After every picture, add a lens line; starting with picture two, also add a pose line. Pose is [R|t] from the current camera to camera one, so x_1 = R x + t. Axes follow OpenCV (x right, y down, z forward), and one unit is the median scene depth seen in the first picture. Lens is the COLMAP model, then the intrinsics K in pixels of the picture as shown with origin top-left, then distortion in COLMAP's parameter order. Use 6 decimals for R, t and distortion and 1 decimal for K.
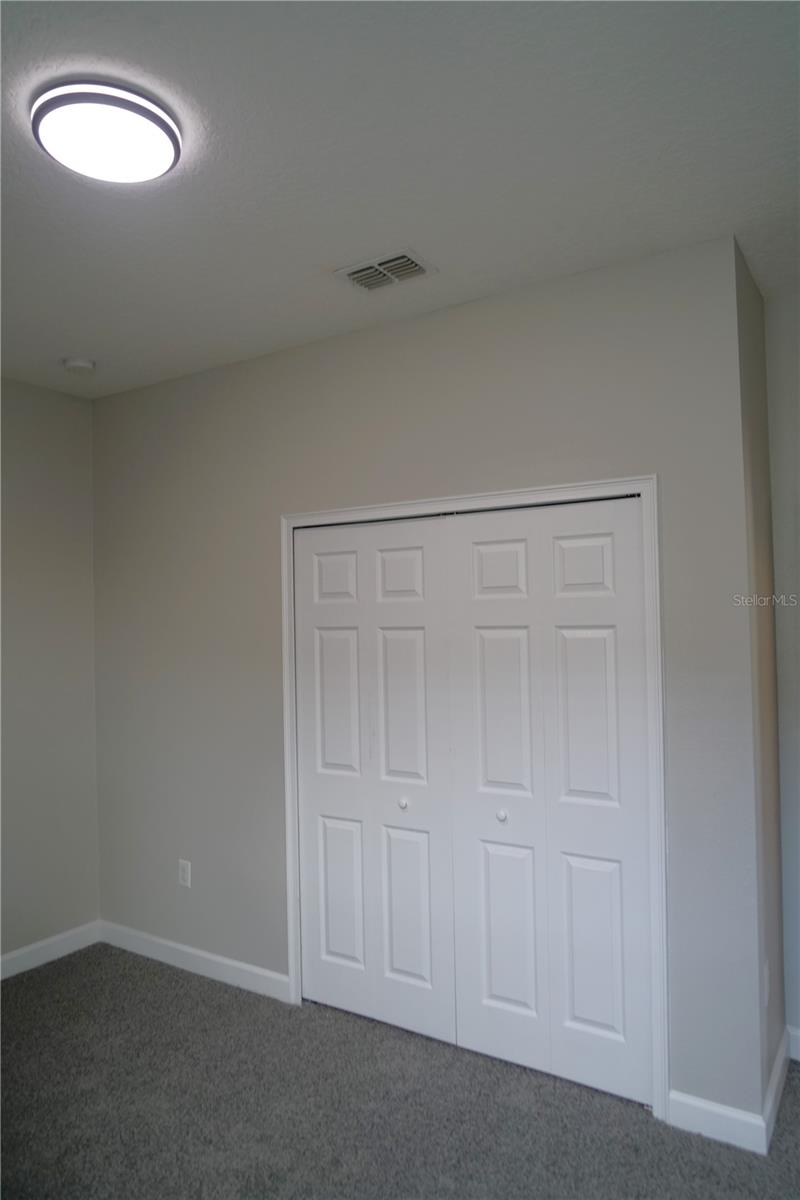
lens RADIAL K [[792.2, 0, 402.9], [0, 792.2, 598.8], [0, 0, 1]] dist [-0.054224, 0.031442]
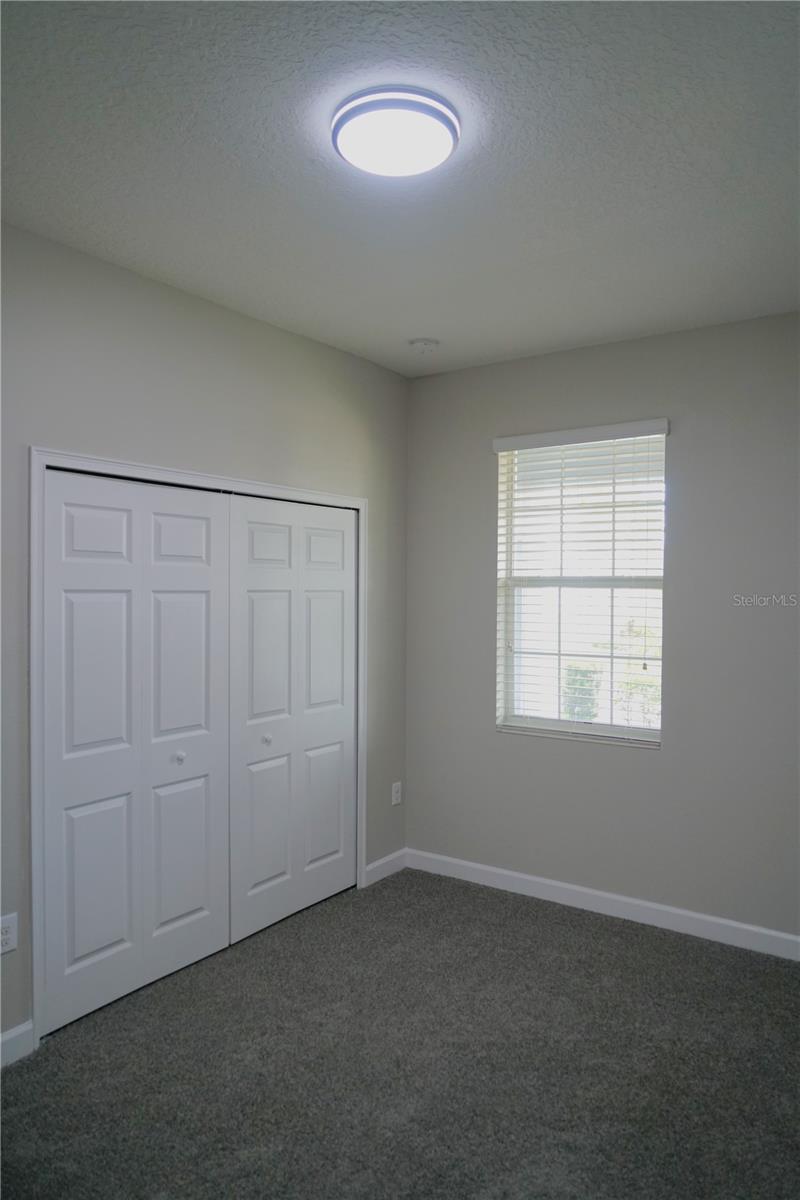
lens RADIAL K [[792.2, 0, 402.9], [0, 792.2, 598.8], [0, 0, 1]] dist [-0.054224, 0.031442]
pose [[0.036087, -0.001810, 0.999347, -1.044491], [-0.032346, 0.999472, 0.002978, 0.035005], [-0.998825, -0.032433, 0.036009, 0.674237]]
